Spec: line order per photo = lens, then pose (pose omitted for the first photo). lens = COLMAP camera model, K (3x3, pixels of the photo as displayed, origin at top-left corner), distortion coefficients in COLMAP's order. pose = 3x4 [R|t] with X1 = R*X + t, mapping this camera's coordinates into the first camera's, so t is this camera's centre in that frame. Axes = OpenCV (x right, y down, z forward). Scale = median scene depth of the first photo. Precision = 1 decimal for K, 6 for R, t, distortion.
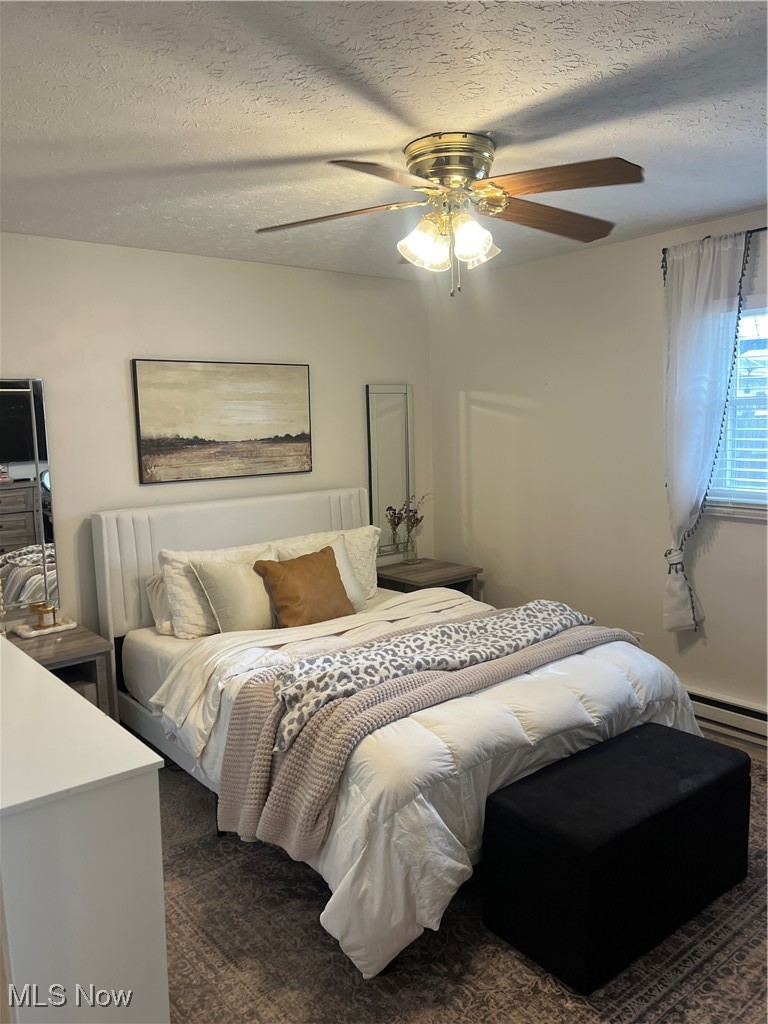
lens RADIAL K [[766.5, 0, 379.2], [0, 766.5, 514.7], [0, 0, 1]] dist [0.047052, -0.062182]
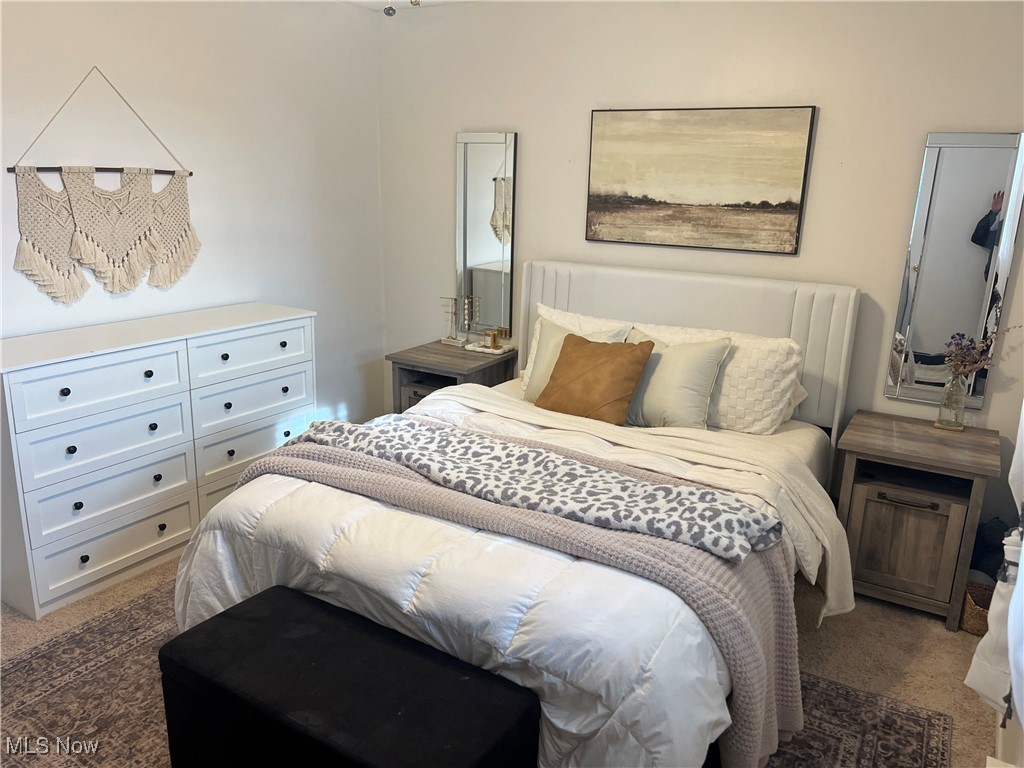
lens RADIAL K [[766.5, 0, 505.4], [0, 766.5, 385.6], [0, 0, 1]] dist [0.047052, -0.062182]
pose [[0.327679, 0.281596, -0.901848, 0.609392], [-0.153336, 0.957745, 0.243336, -0.084561], [0.932263, 0.058549, 0.357012, 0.544901]]
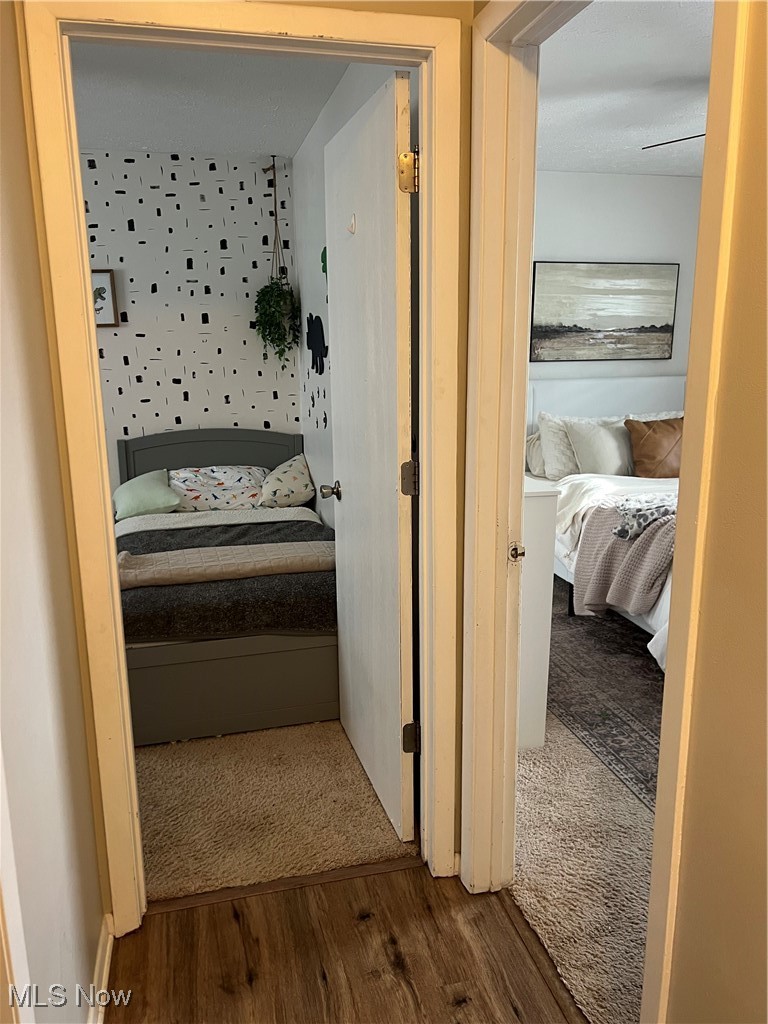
lens RADIAL K [[766.5, 0, 378.2], [0, 766.5, 512.7], [0, 0, 1]] dist [0.047052, -0.062182]
pose [[0.903318, 0.115066, -0.413251, 0.023271], [-0.069506, 0.989884, 0.123691, 0.067784], [0.423303, -0.083009, 0.902178, -0.286184]]
